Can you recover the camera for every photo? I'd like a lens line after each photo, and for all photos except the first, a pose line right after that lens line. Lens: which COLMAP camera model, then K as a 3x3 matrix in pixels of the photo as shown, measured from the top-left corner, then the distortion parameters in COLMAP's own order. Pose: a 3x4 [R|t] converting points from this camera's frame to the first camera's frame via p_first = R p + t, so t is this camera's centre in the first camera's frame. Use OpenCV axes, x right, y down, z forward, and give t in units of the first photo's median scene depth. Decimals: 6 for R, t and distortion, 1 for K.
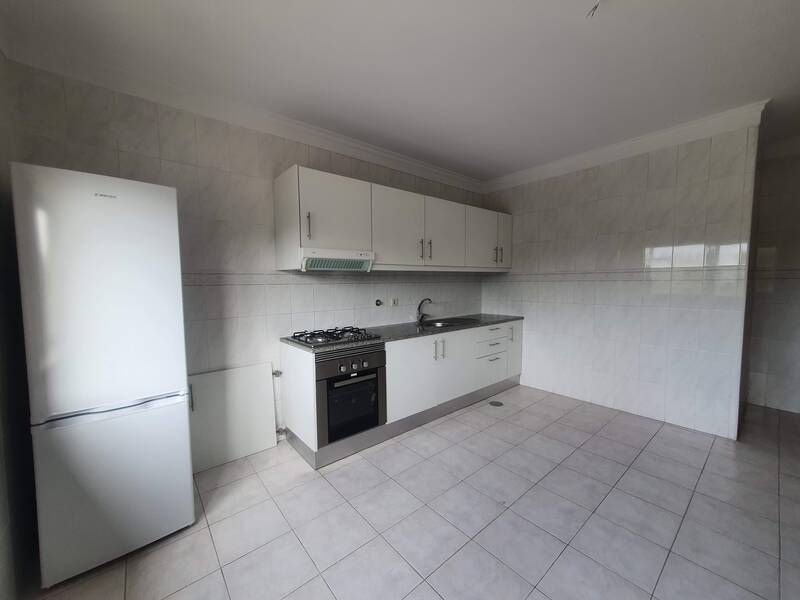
lens RADIAL K [[312.4, 0, 400.0], [0, 312.4, 300.0], [0, 0, 1]] dist [-0.000495, -0.000015]
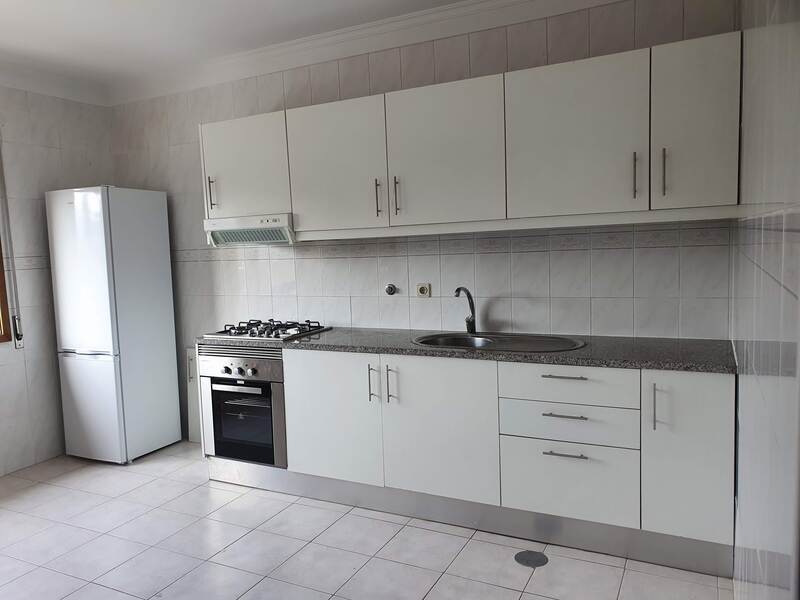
lens RADIAL K [[609.3, 0, 400.0], [0, 609.3, 300.0], [0, 0, 1]] dist [0.039472, -0.002536]
pose [[0.388300, 0.081278, -0.917942, 1.138430], [-0.017491, 0.996573, 0.080842, -0.073946], [0.921367, -0.015335, 0.388391, 0.654176]]
